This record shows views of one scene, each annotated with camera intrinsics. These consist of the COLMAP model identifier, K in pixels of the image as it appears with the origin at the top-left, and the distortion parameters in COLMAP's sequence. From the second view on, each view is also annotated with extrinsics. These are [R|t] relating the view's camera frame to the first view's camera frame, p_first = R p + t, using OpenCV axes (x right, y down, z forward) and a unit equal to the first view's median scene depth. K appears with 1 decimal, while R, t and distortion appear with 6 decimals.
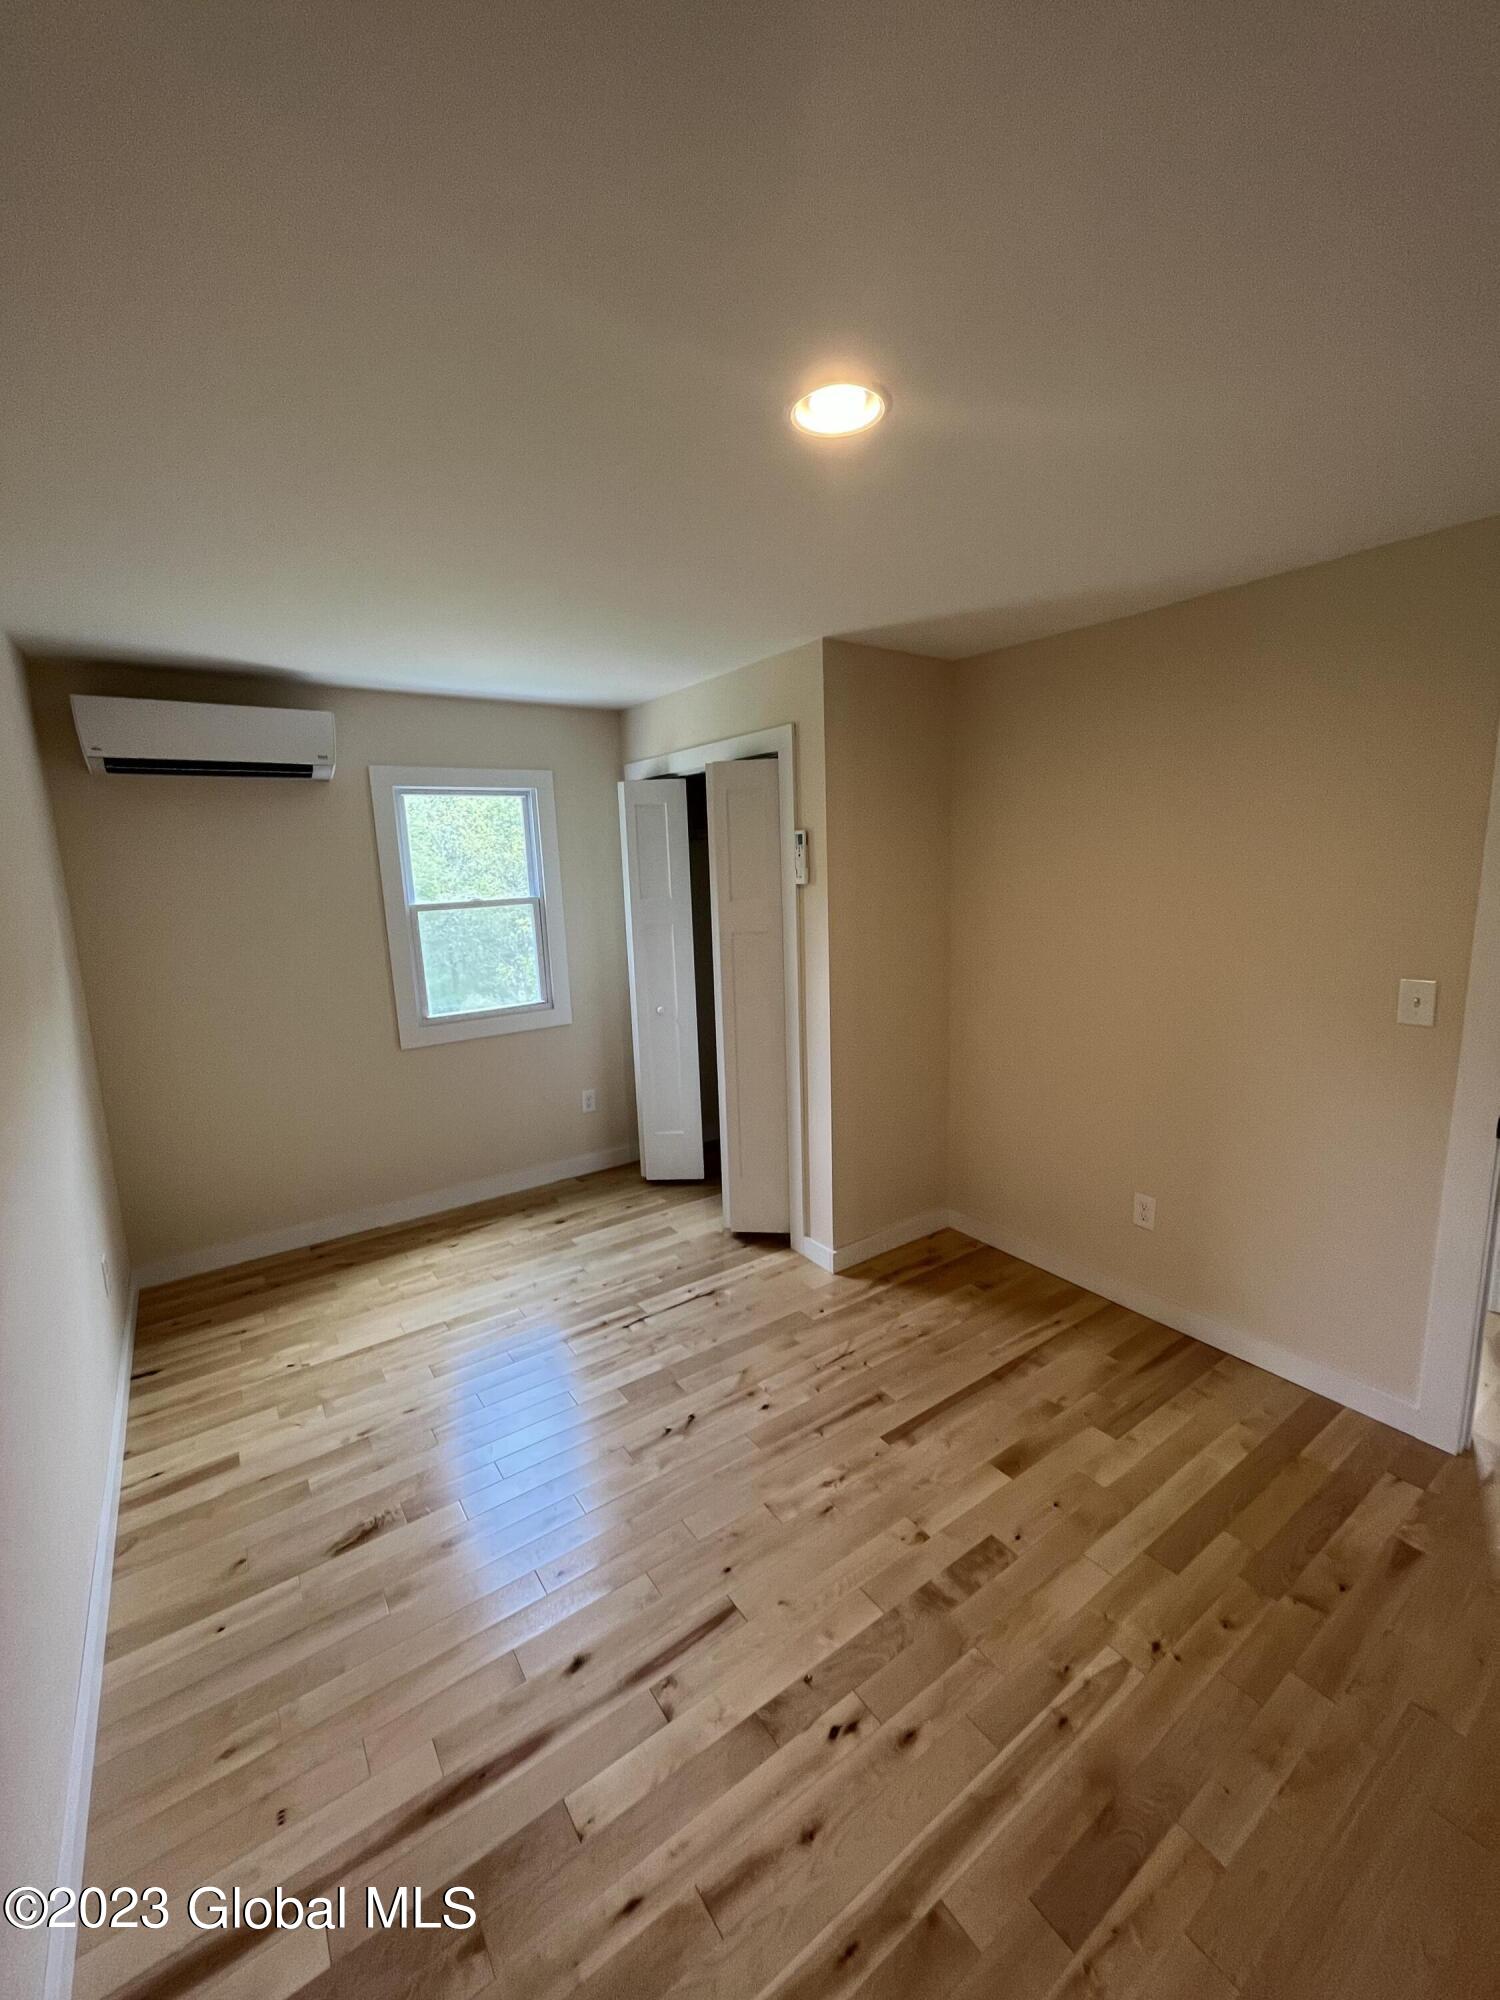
lens RADIAL K [[803.4, 0, 749.6], [0, 803.4, 995.6], [0, 0, 1]] dist [-0.004485, 0.000722]
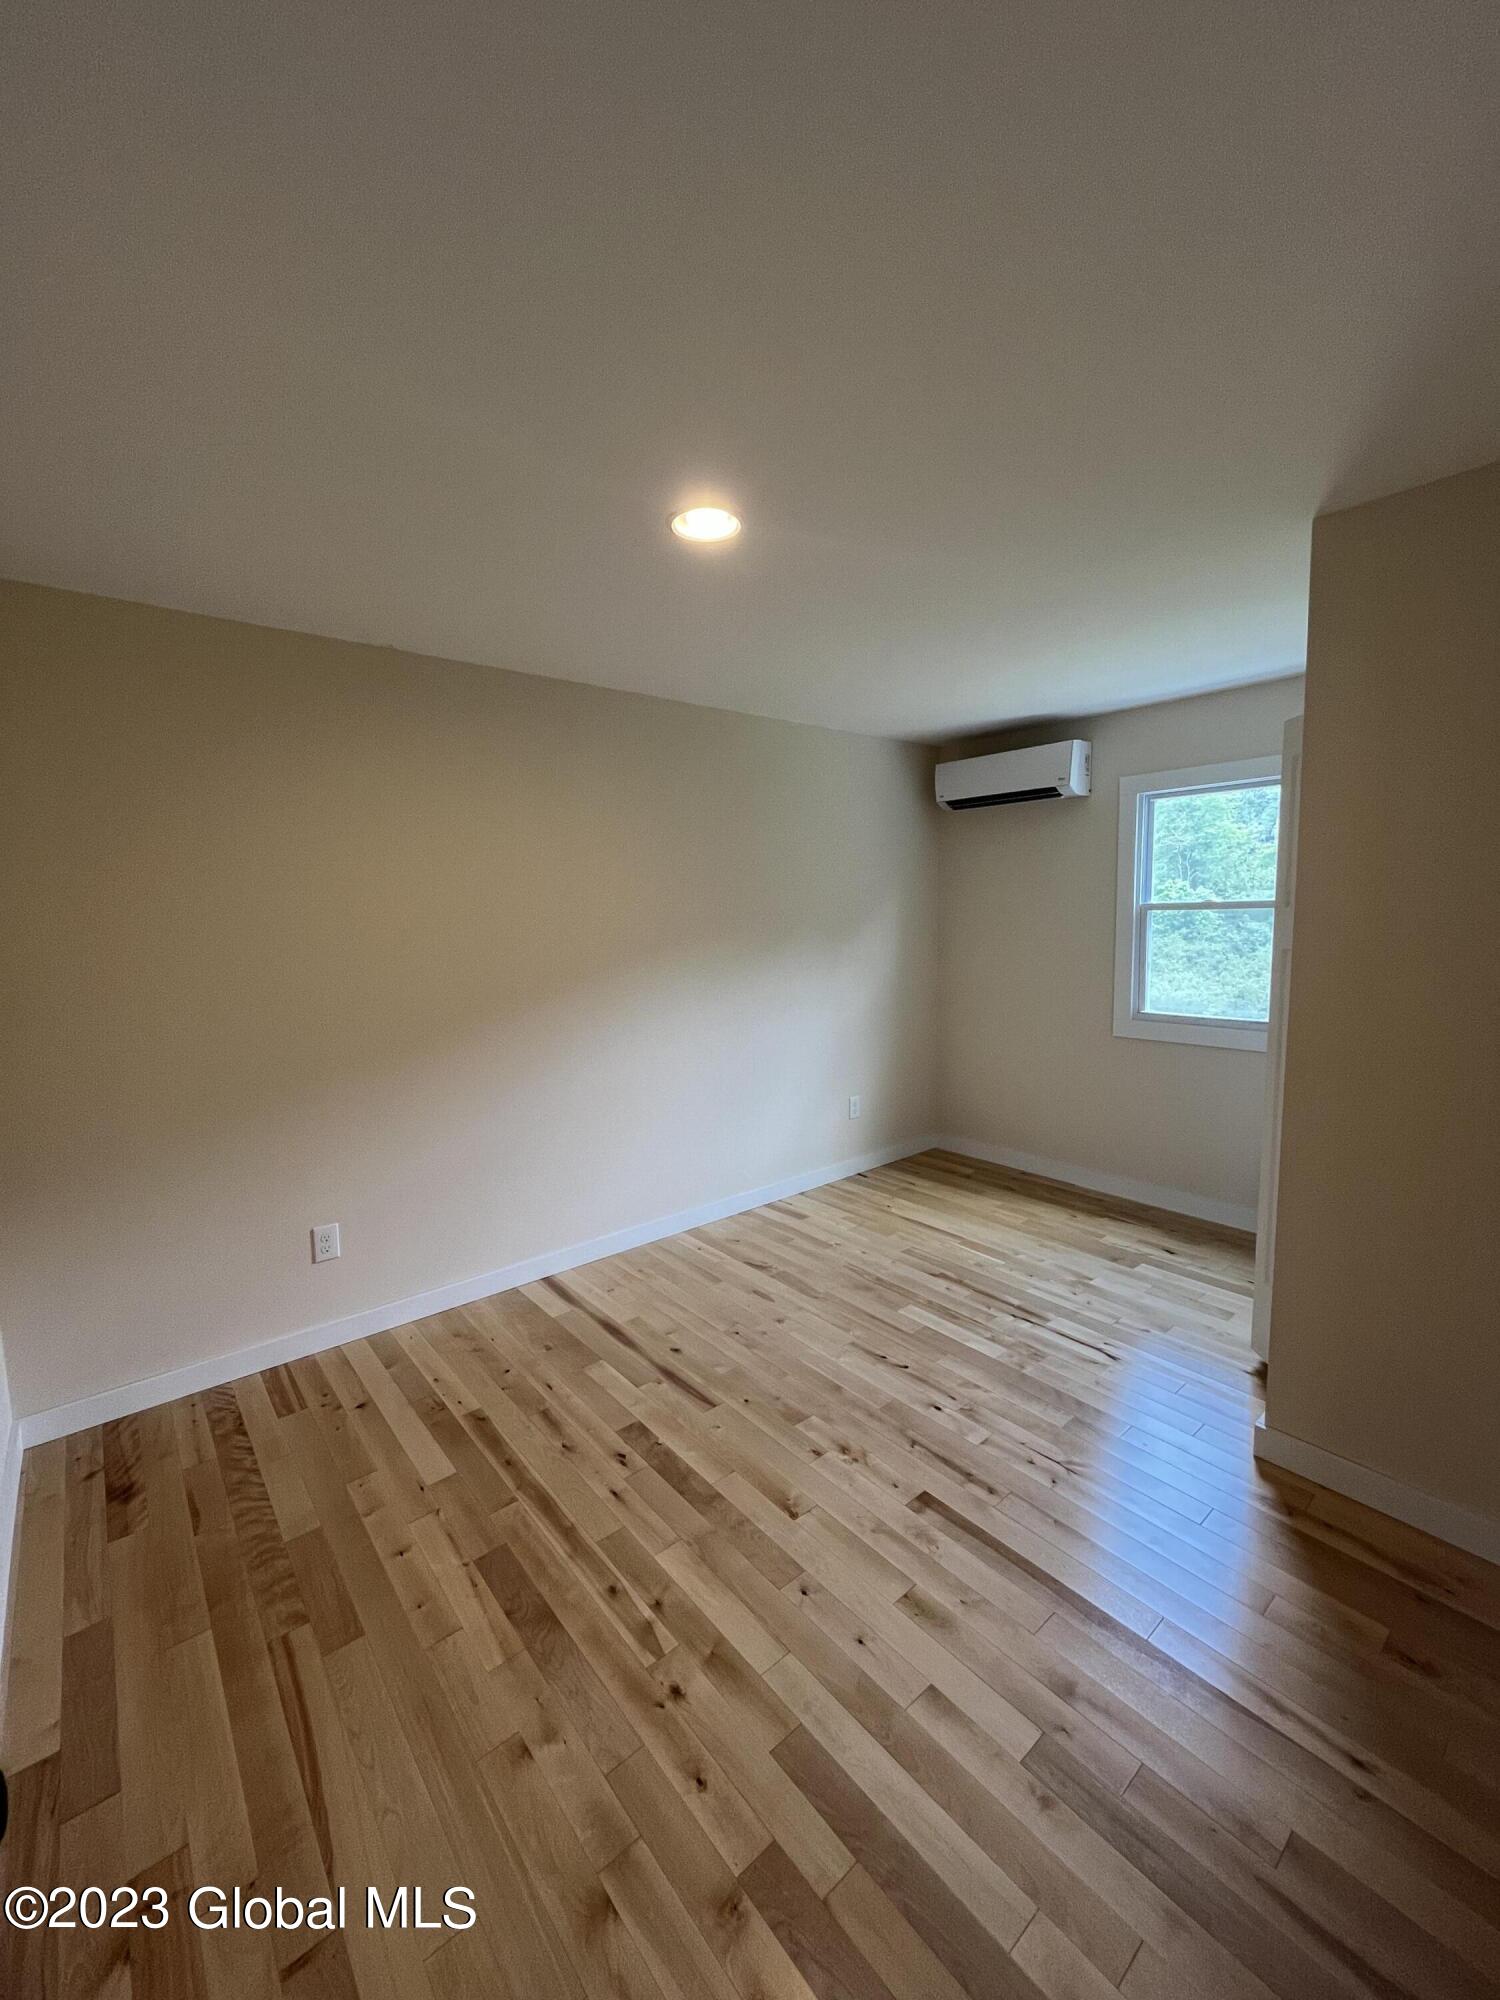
lens RADIAL K [[803.4, 0, 749.6], [0, 803.4, 995.6], [0, 0, 1]] dist [-0.004485, 0.000722]
pose [[0.085921, 0.139627, -0.986469, 0.711643], [-0.150352, 0.980609, 0.125702, -0.058802], [0.984892, 0.137517, 0.105249, 0.471241]]
